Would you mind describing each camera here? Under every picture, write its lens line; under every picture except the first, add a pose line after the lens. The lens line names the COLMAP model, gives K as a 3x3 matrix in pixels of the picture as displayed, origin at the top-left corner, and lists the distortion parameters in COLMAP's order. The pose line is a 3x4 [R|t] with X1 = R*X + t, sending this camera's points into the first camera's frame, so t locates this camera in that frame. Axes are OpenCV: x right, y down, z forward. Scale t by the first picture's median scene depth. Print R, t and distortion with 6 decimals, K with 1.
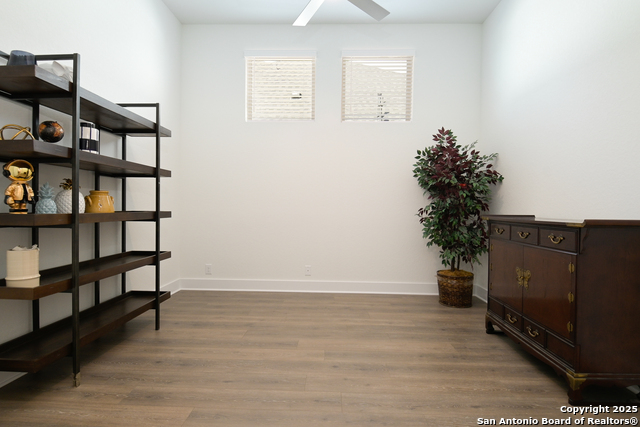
lens RADIAL K [[337.7, 0, 317.0], [0, 337.7, 212.2], [0, 0, 1]] dist [0.001640, -0.004407]
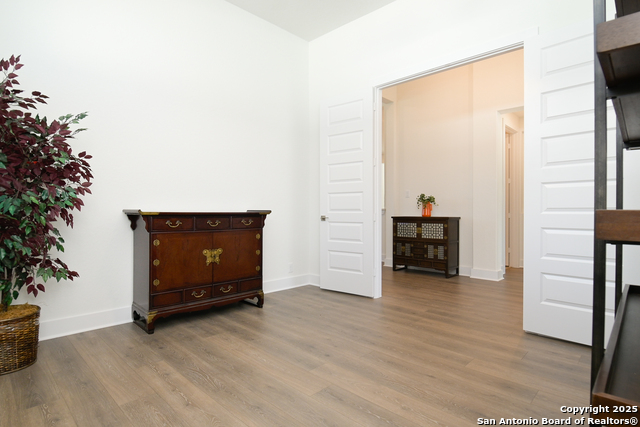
lens RADIAL K [[337.7, 0, 319.8], [0, 337.7, 212.9], [0, 0, 1]] dist [0.001640, -0.004407]
pose [[-0.742391, -0.019542, 0.669682, -0.584836], [-0.003761, 0.999680, 0.025002, -0.010910], [-0.669956, 0.016042, -0.742227, 1.680029]]
